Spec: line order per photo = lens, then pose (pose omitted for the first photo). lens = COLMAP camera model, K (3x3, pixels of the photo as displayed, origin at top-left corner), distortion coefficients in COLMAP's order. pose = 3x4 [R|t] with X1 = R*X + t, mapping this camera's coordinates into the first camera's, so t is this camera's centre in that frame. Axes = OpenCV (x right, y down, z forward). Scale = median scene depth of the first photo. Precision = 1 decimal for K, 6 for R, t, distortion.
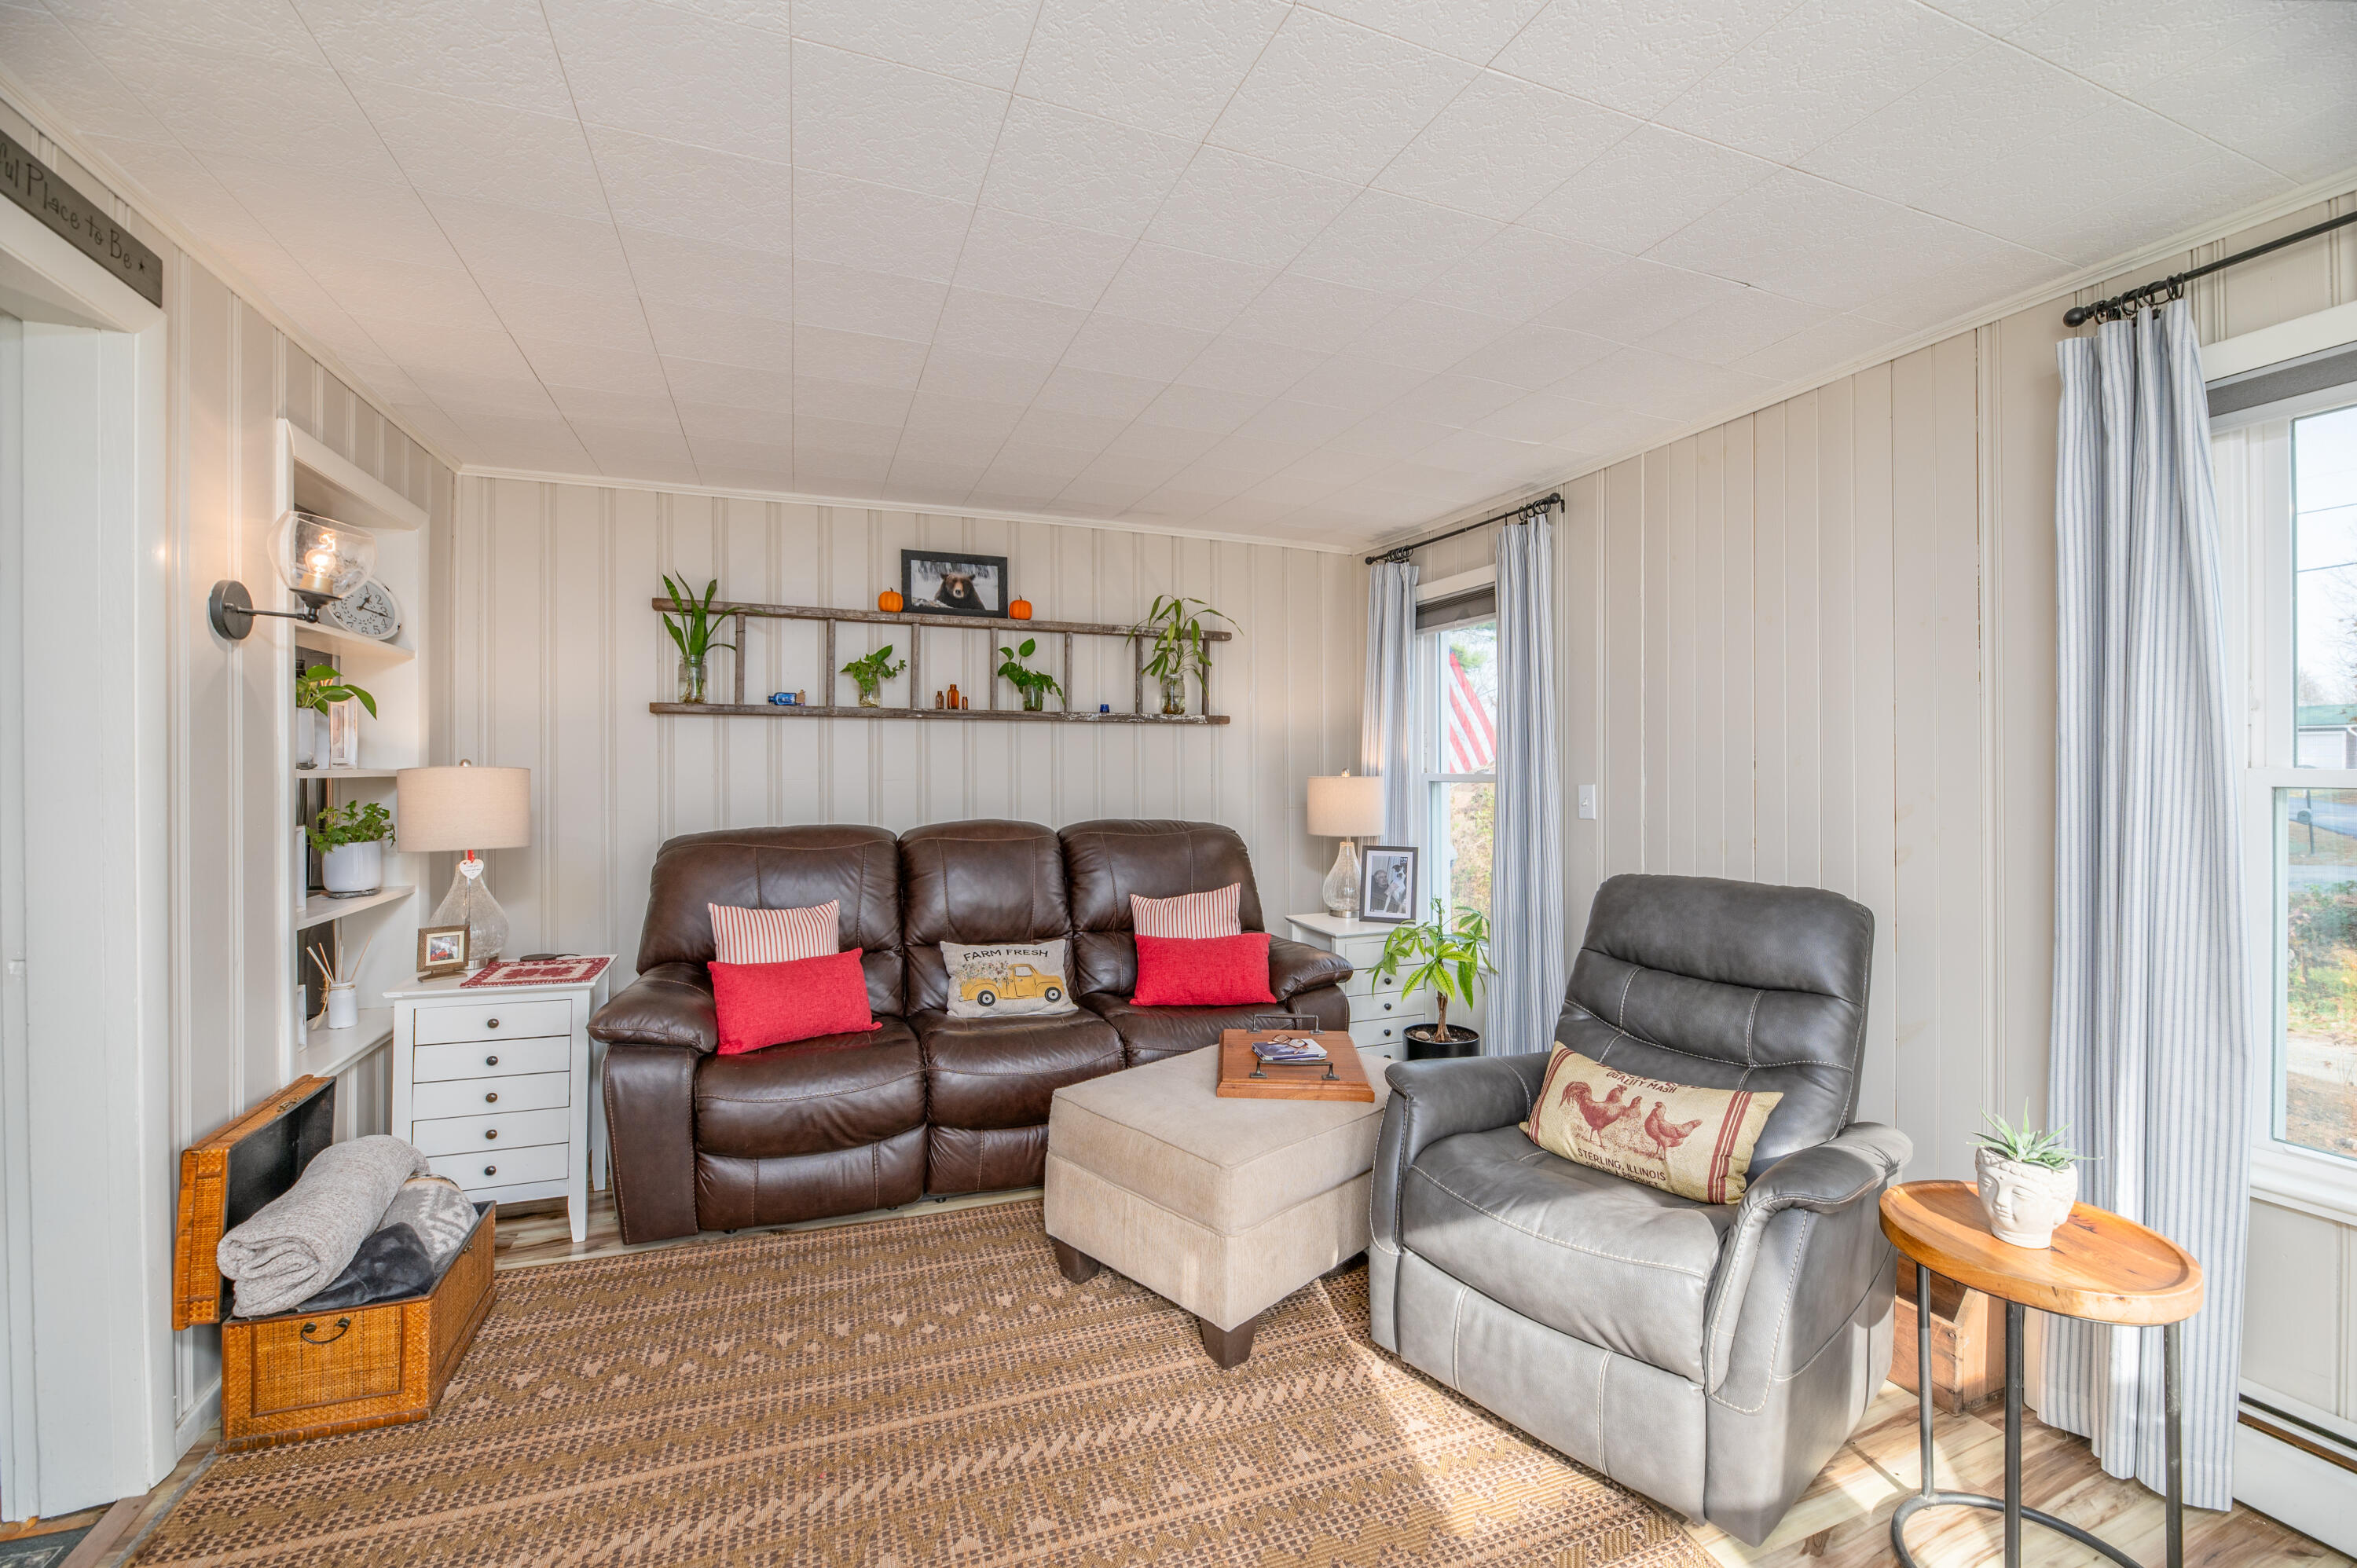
lens RADIAL K [[958.7, 0, 1159.1], [0, 958.7, 757.0], [0, 0, 1]] dist [-0.002442, -0.000389]
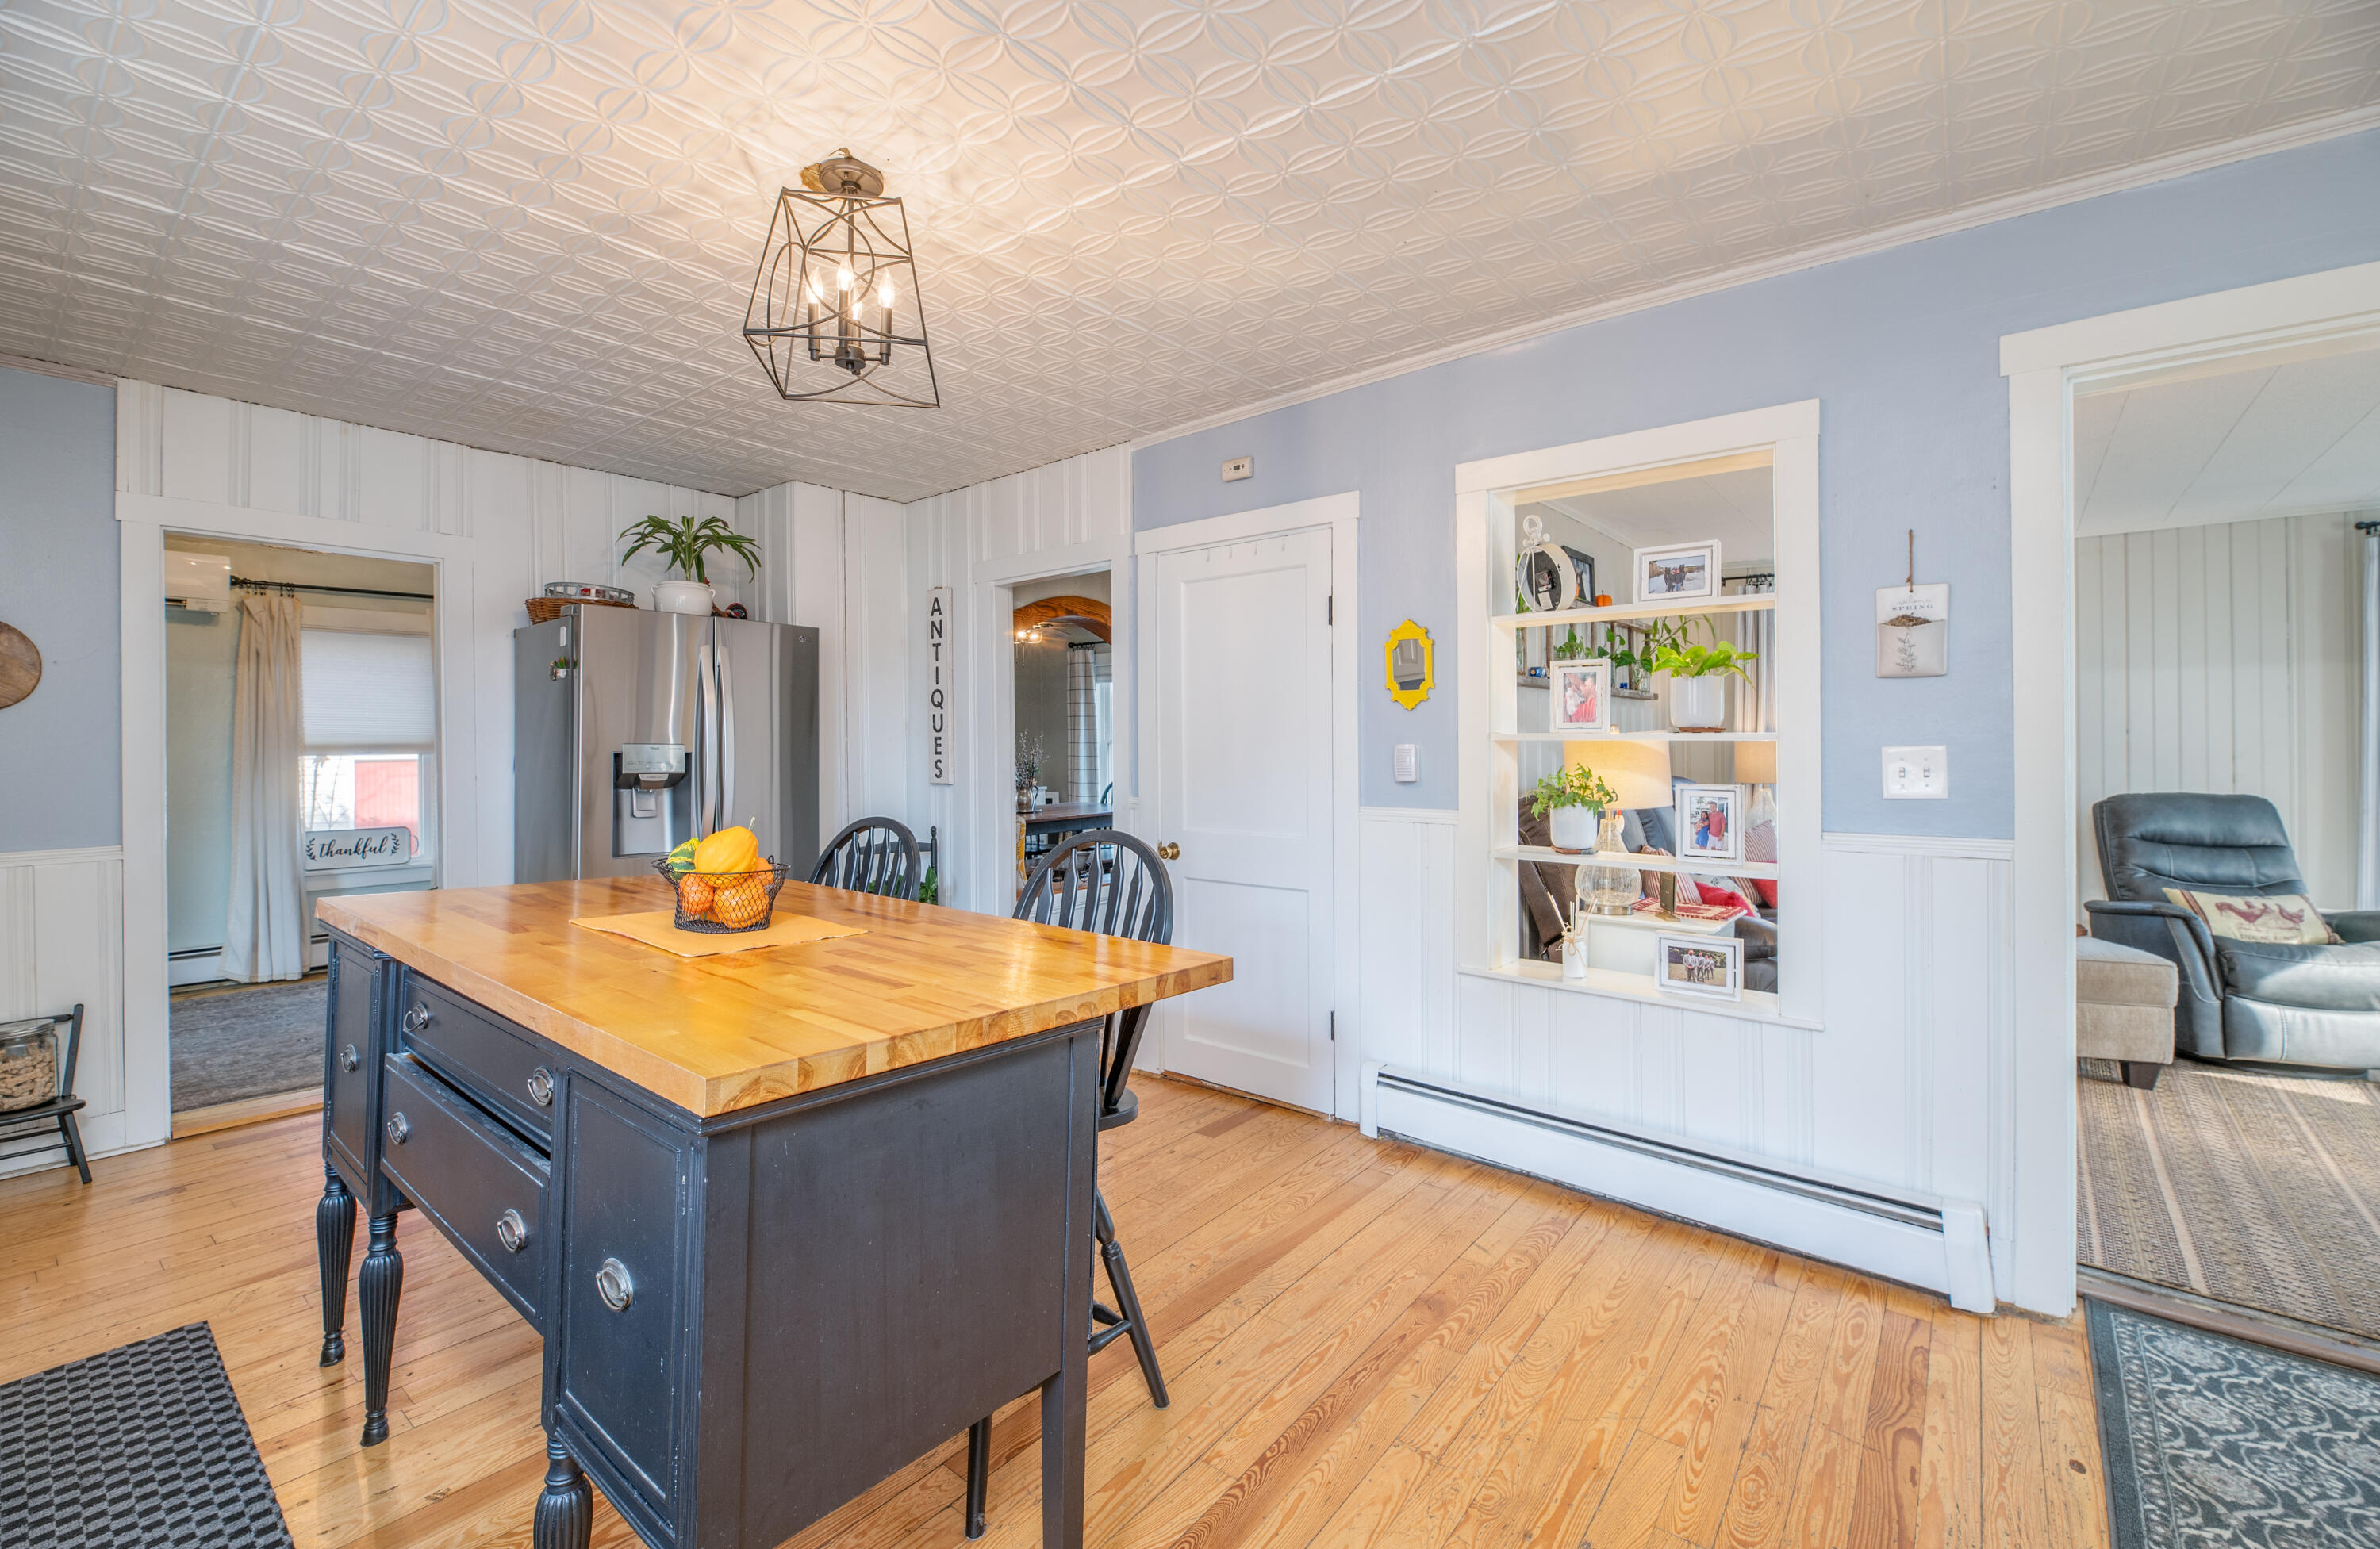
lens RADIAL K [[989.3, 0, 1197.7], [0, 989.3, 747.9], [0, 0, 1]] dist [0.003354, -0.003962]
pose [[0.866536, -0.008815, 0.499037, -1.368051], [0.003589, 0.999928, 0.011430, 0.007958], [-0.499102, -0.008113, 0.866505, 0.208835]]
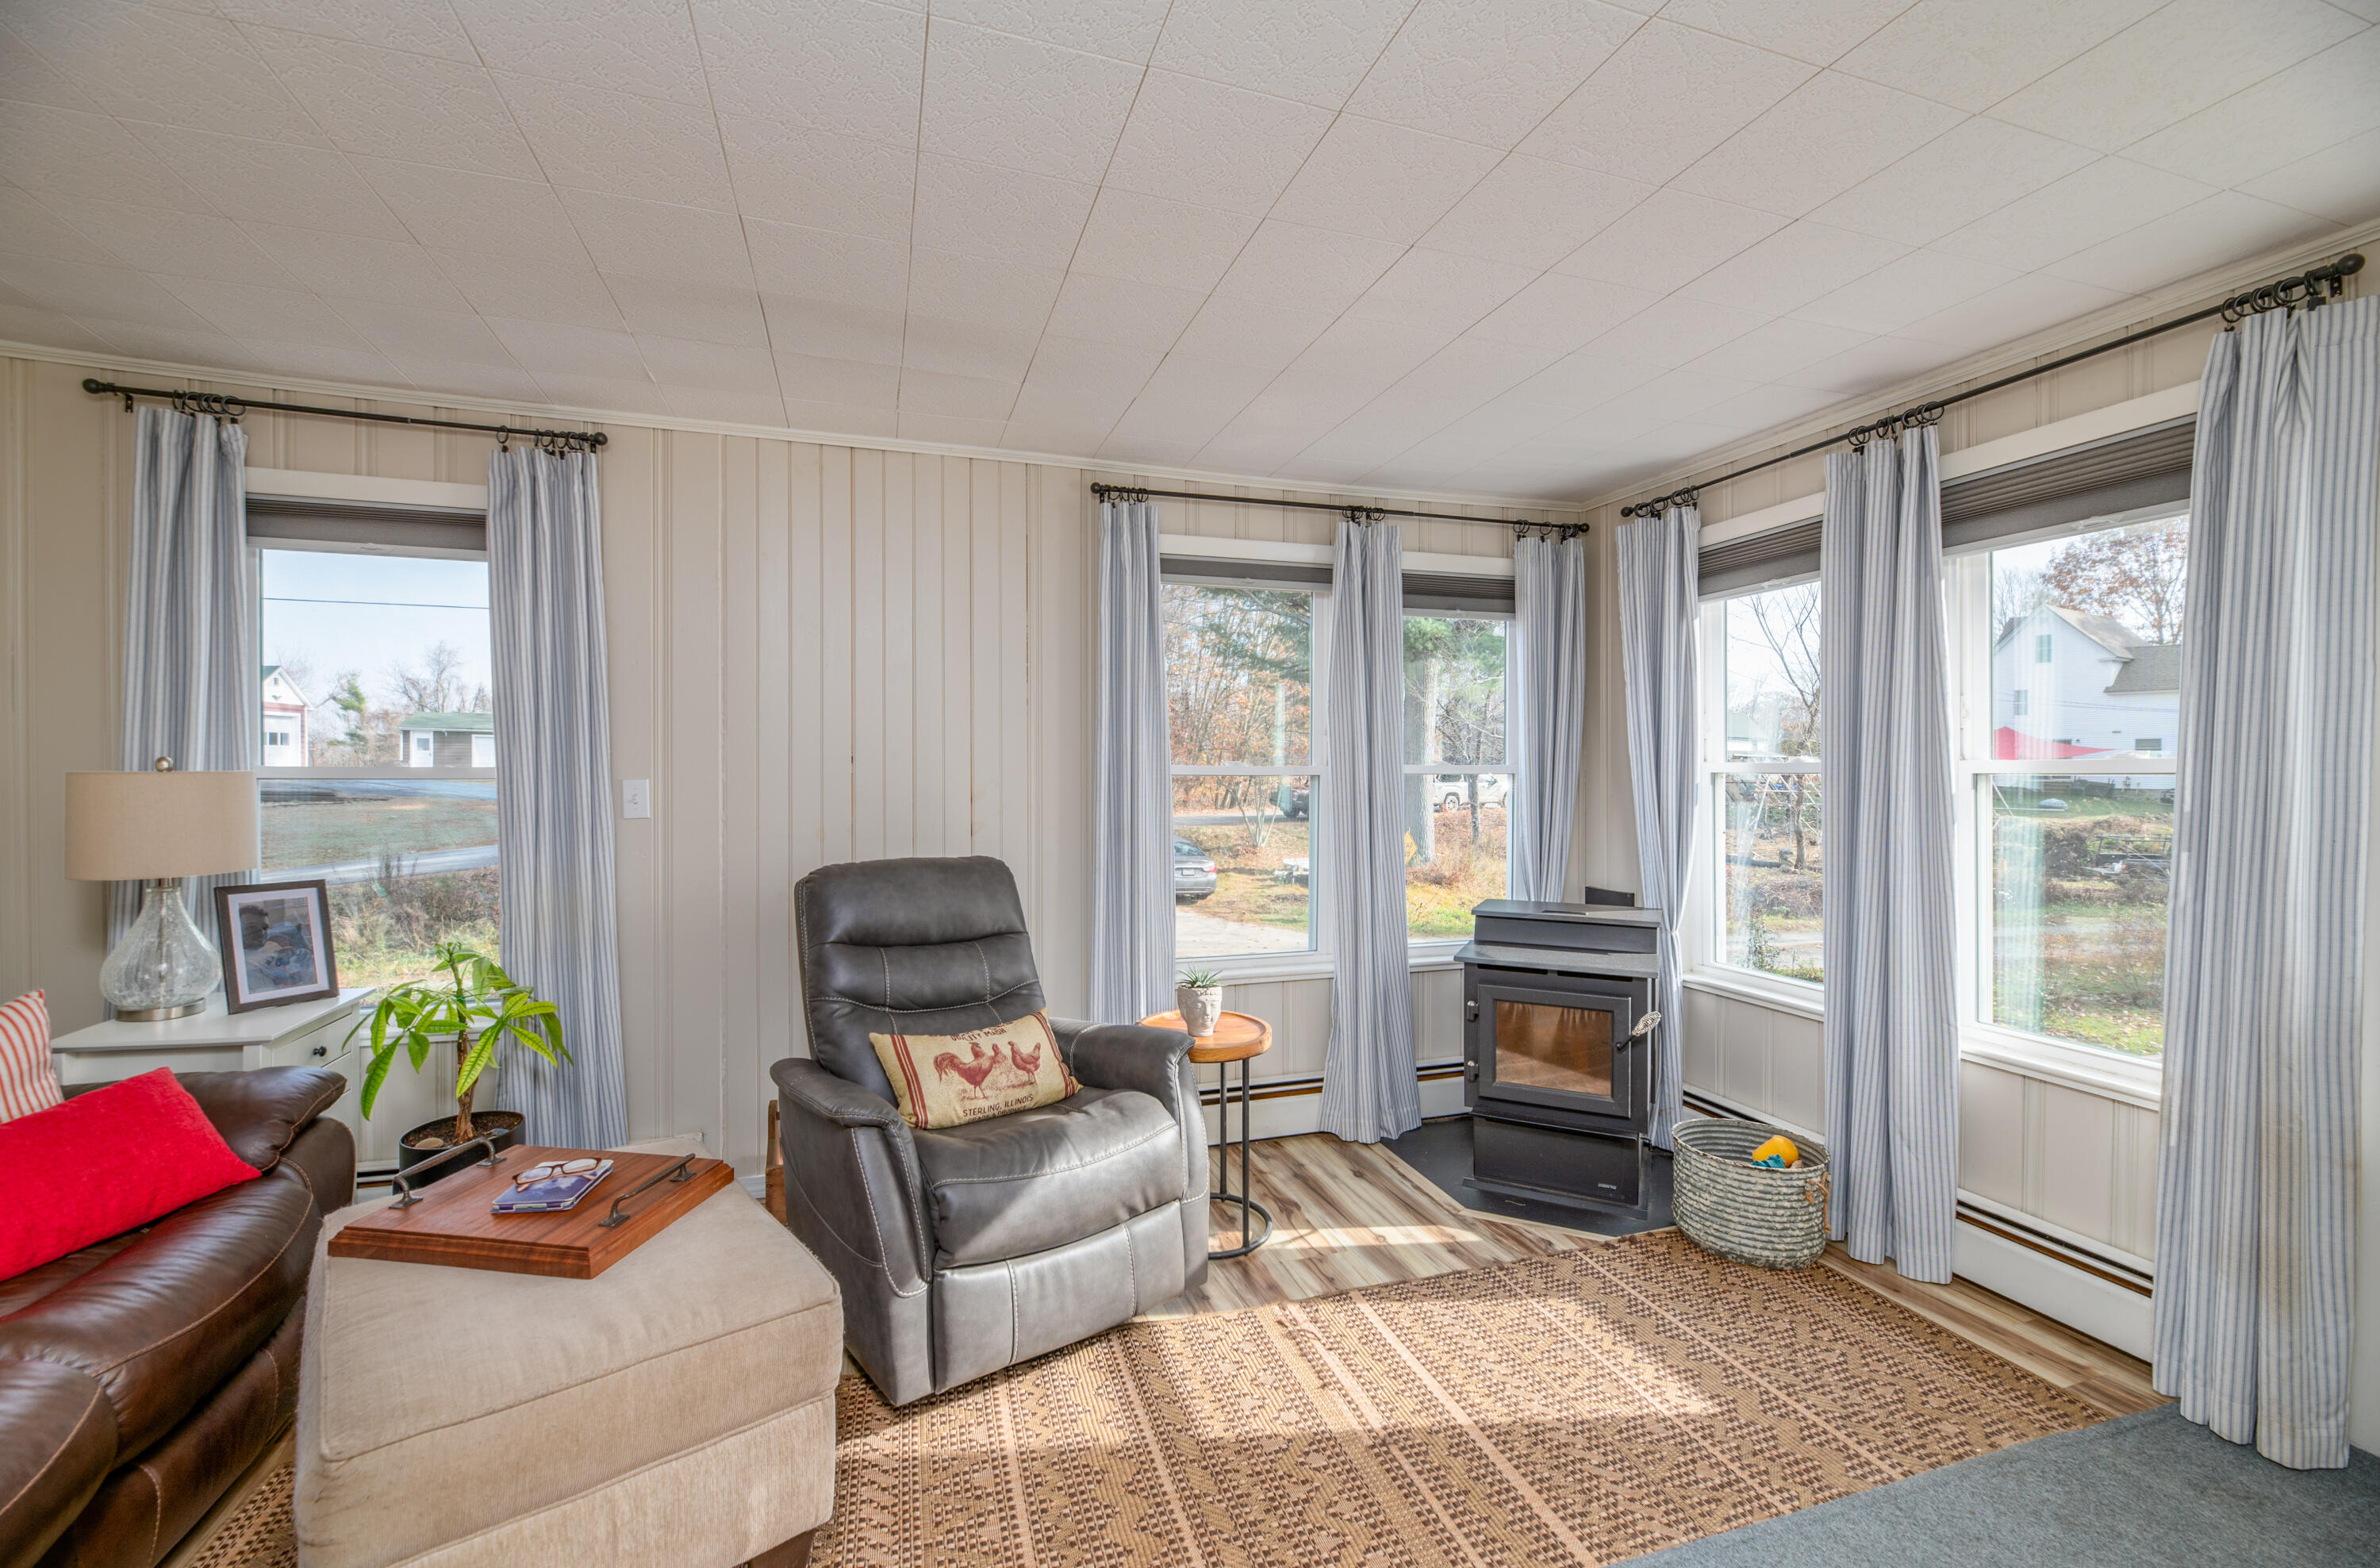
lens RADIAL K [[981.8, 0, 1190.0], [0, 981.8, 784.0], [0, 0, 1]] dist [-0.003425, -0.000466]
pose [[0.059421, -0.011376, 0.998168, -0.392063], [-0.014124, 0.999825, 0.012236, 0.012864], [-0.998133, -0.014826, 0.059250, 0.409999]]
